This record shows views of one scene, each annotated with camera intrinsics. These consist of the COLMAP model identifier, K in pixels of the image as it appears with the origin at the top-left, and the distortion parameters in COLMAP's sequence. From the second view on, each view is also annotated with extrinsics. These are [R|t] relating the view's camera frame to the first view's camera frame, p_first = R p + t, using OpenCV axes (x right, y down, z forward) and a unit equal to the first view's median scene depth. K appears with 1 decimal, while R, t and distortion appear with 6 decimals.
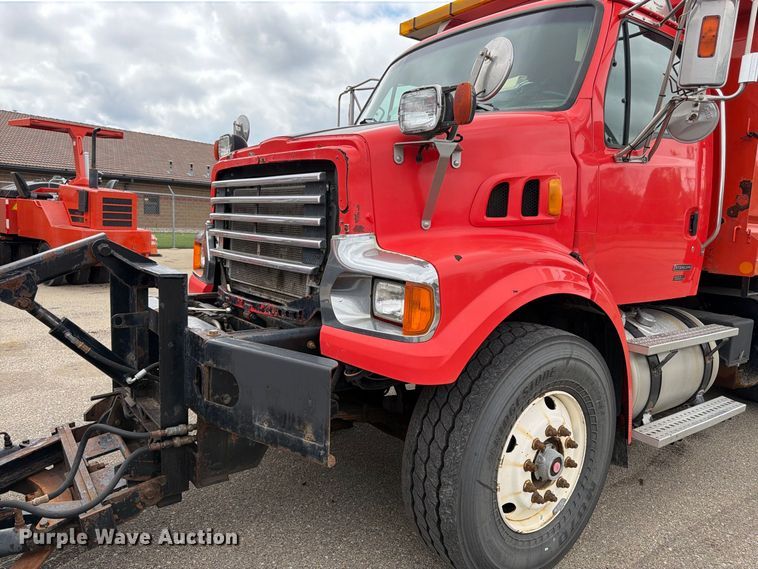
lens RADIAL K [[537.8, 0, 383.9], [0, 537.8, 289.4], [0, 0, 1]] dist [0.060307, -0.080481]
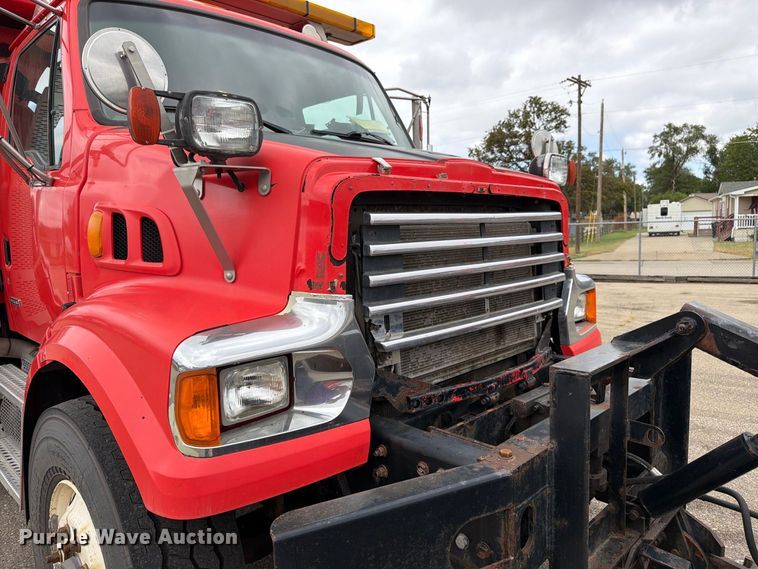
lens RADIAL K [[537.8, 0, 383.3], [0, 537.8, 289.9], [0, 0, 1]] dist [0.060307, -0.080481]
pose [[-0.139218, -0.148099, 0.979125, -1.086911], [0.145093, 0.975032, 0.168110, -0.279123], [-0.979575, 0.165468, -0.114254, 1.396836]]
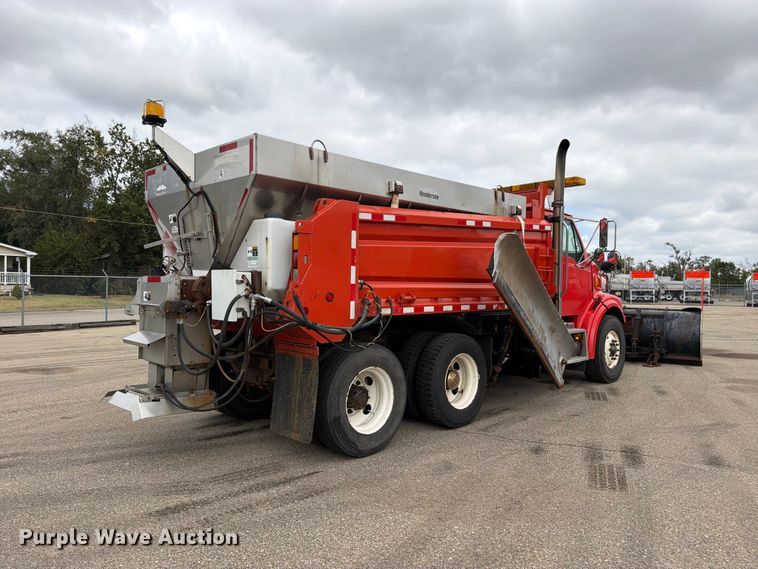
lens RADIAL K [[537.8, 0, 382.0], [0, 537.8, 286.6], [0, 0, 1]] dist [0.060307, -0.080481]
pose [[-0.989928, -0.057926, -0.129182, 1.720129], [-0.074172, 0.989415, 0.124728, -0.613316], [0.120589, 0.133054, -0.983745, 5.213269]]
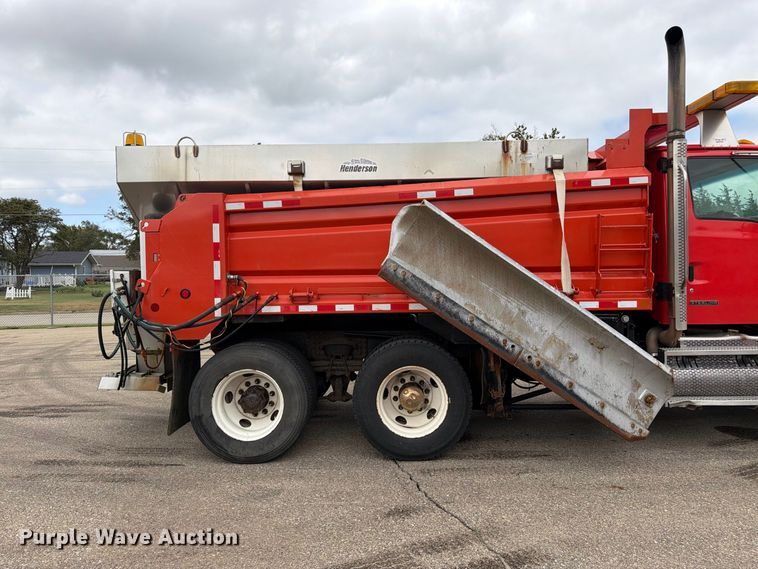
lens RADIAL K [[537.8, 0, 378.7], [0, 537.8, 290.2], [0, 0, 1]] dist [0.060307, -0.080481]
pose [[-0.779679, -0.054543, 0.623800, -0.110214], [0.055567, 0.986243, 0.155685, -0.595386], [-0.623709, 0.156047, -0.765922, 4.331717]]
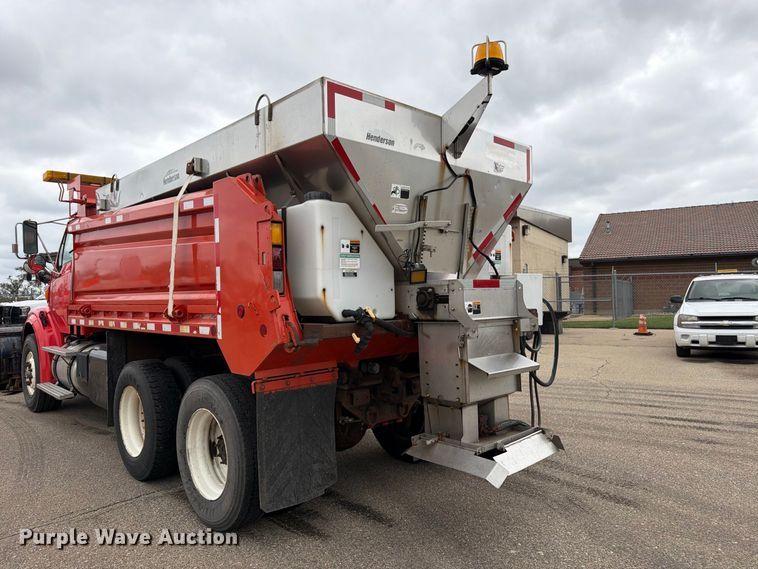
lens RADIAL K [[537.8, 0, 386.7], [0, 537.8, 286.8], [0, 0, 1]] dist [0.060307, -0.080481]
pose [[0.116534, -0.063802, -0.991135, 3.750486], [-0.100489, 0.992056, -0.075677, -0.171089], [0.988090, 0.108417, 0.109196, 2.647452]]
